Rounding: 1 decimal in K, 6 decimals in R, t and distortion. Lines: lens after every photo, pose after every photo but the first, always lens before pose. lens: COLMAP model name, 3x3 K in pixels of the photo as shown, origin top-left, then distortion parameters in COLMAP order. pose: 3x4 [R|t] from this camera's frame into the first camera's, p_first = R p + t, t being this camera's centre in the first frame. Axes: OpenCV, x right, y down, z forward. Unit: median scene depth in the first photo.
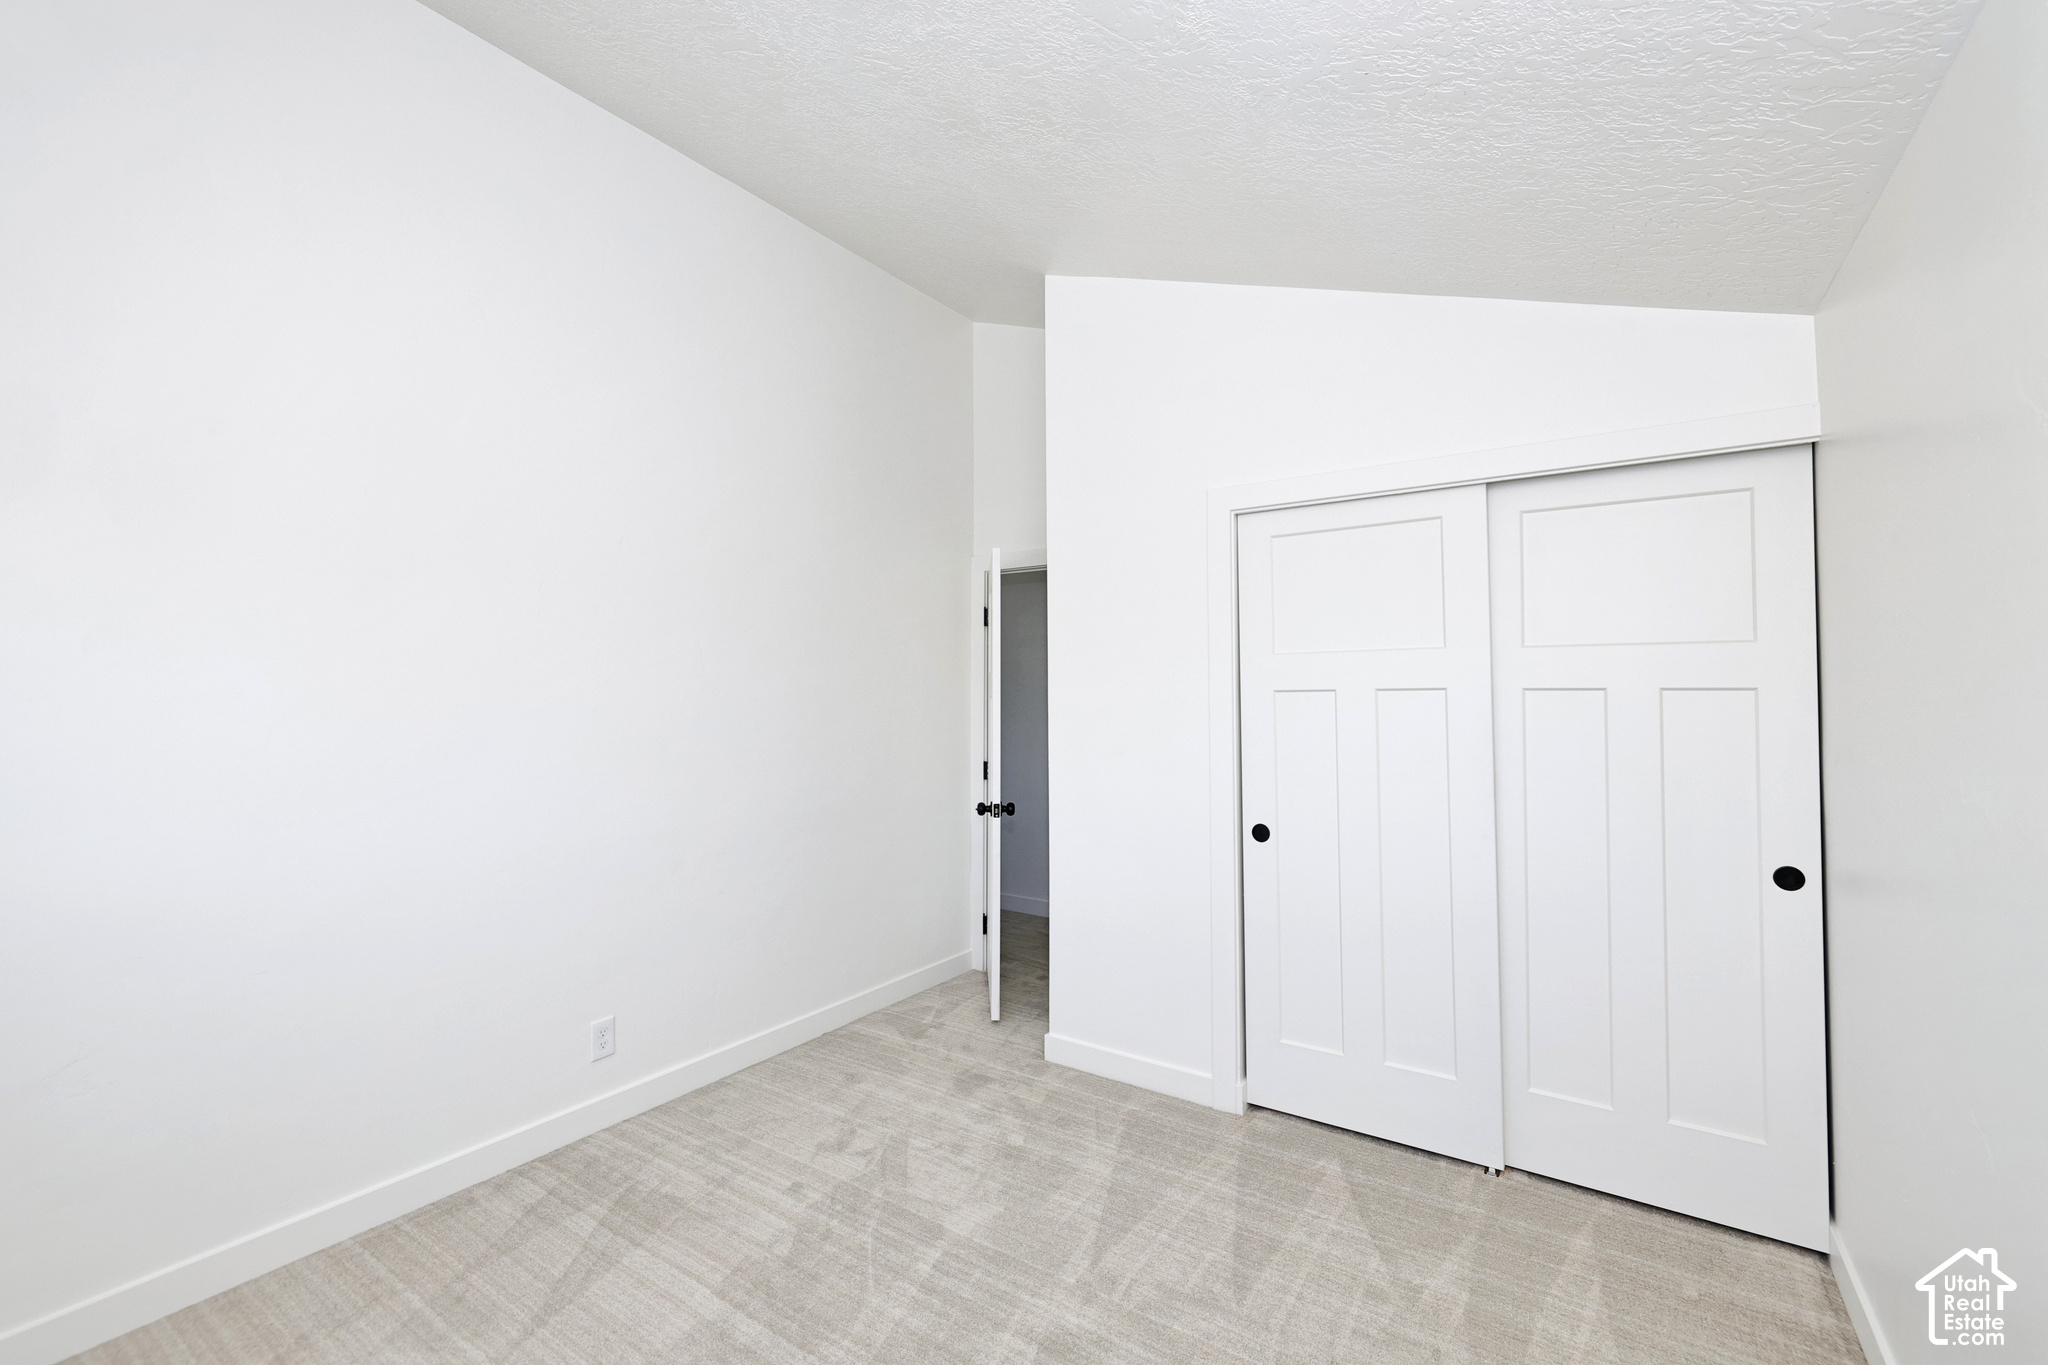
lens RADIAL K [[866.2, 0, 1027.3], [0, 866.2, 680.0], [0, 0, 1]] dist [-0.004500, 0.000513]
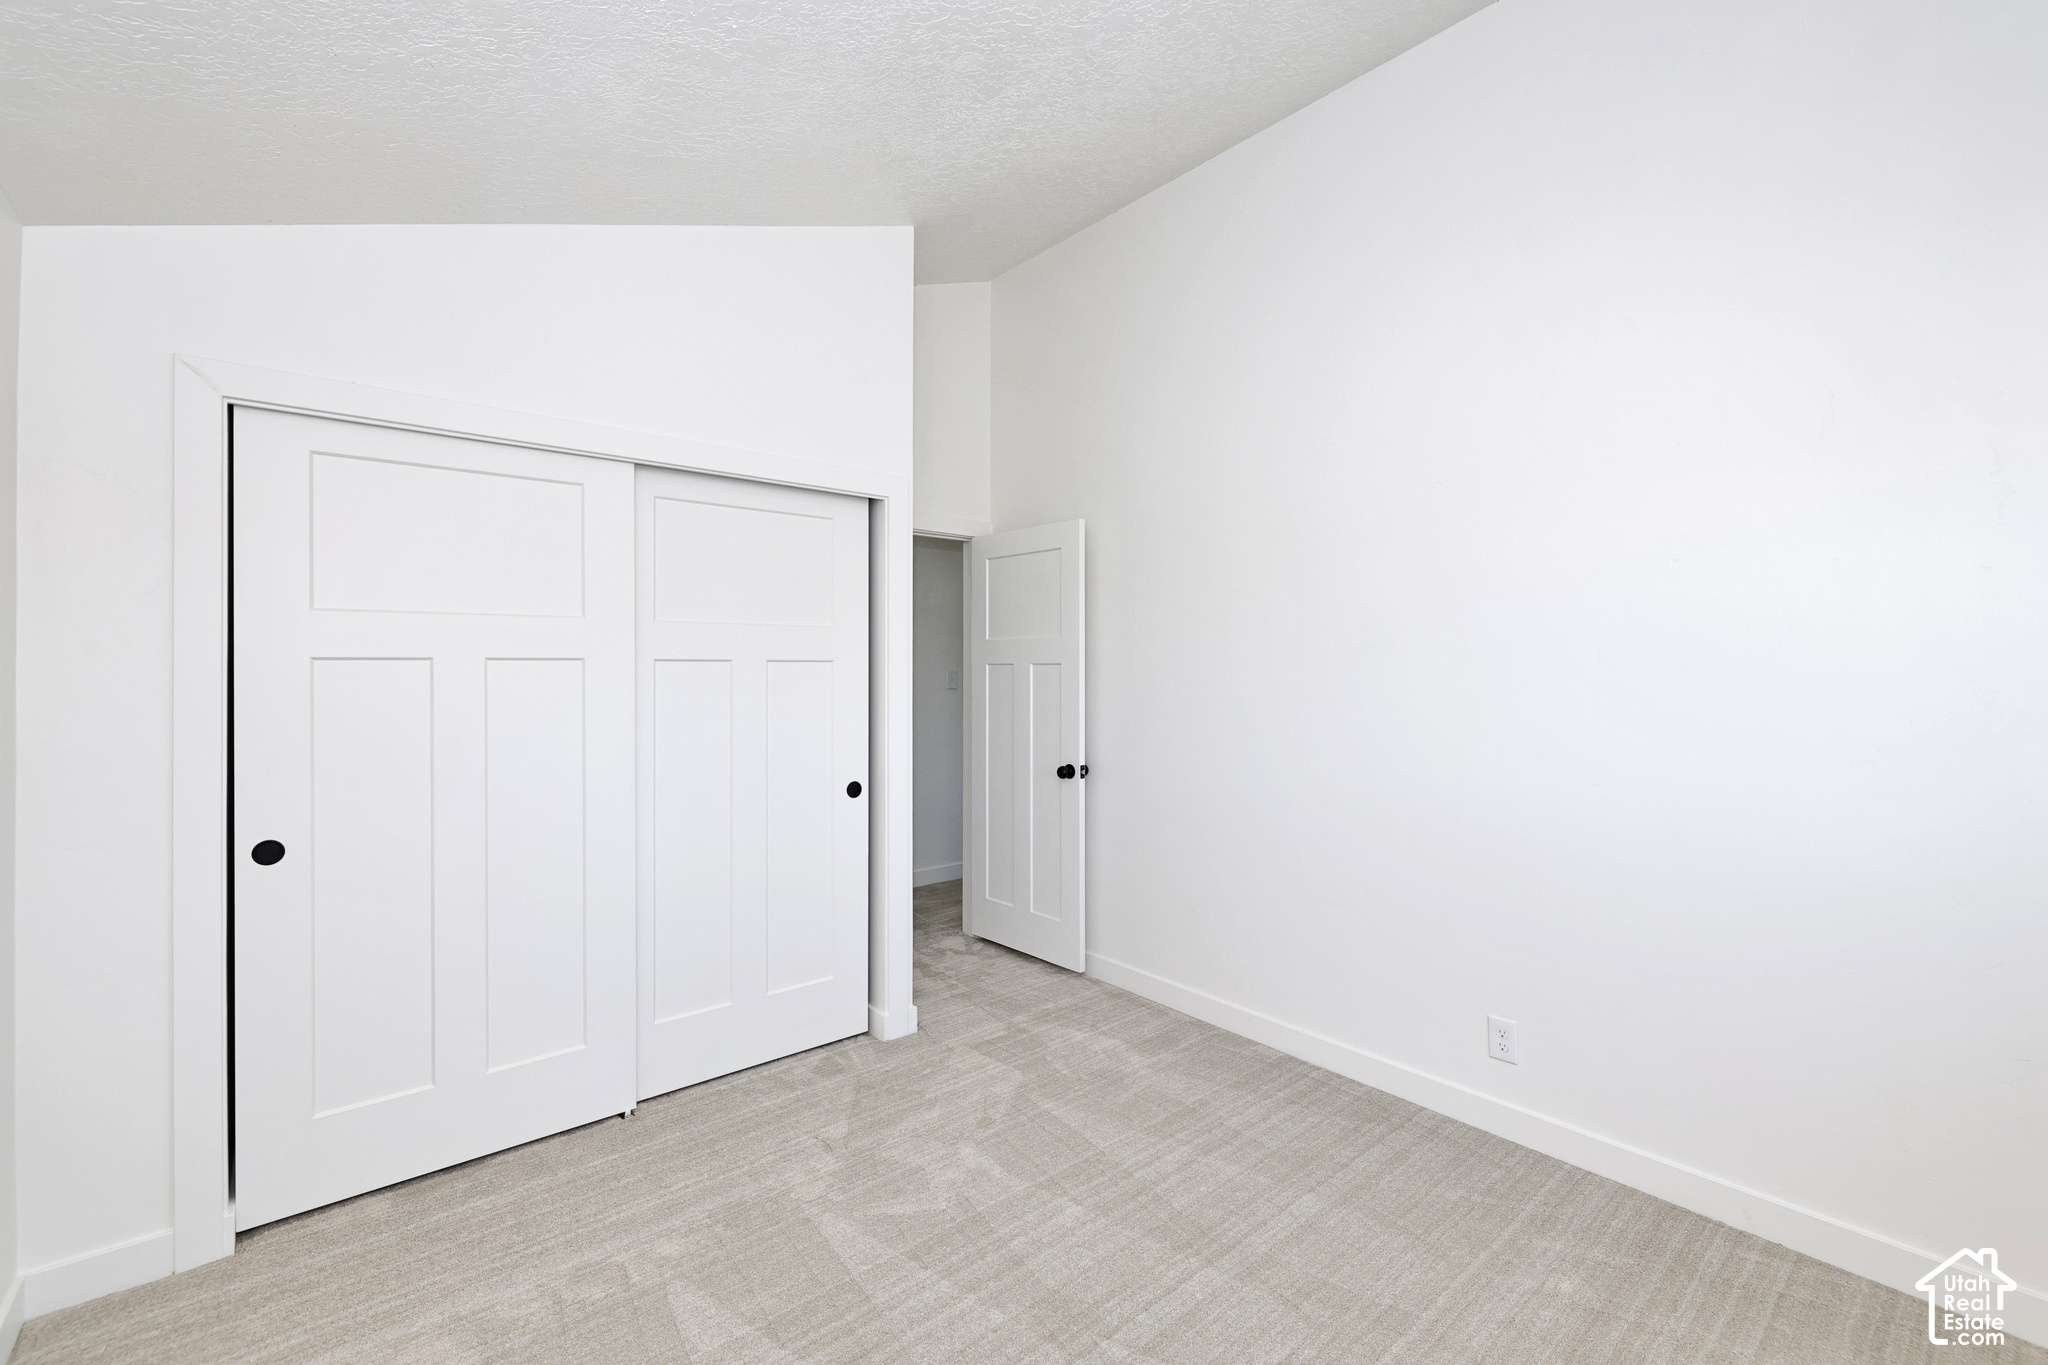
lens RADIAL K [[866.2, 0, 1030.1], [0, 866.2, 662.9], [0, 0, 1]] dist [-0.004500, 0.000513]
pose [[0.268834, 0.001727, 0.963185, -0.260989], [-0.016521, 0.999860, 0.002818, 0.003180], [-0.963045, -0.016670, 0.268825, 0.184631]]
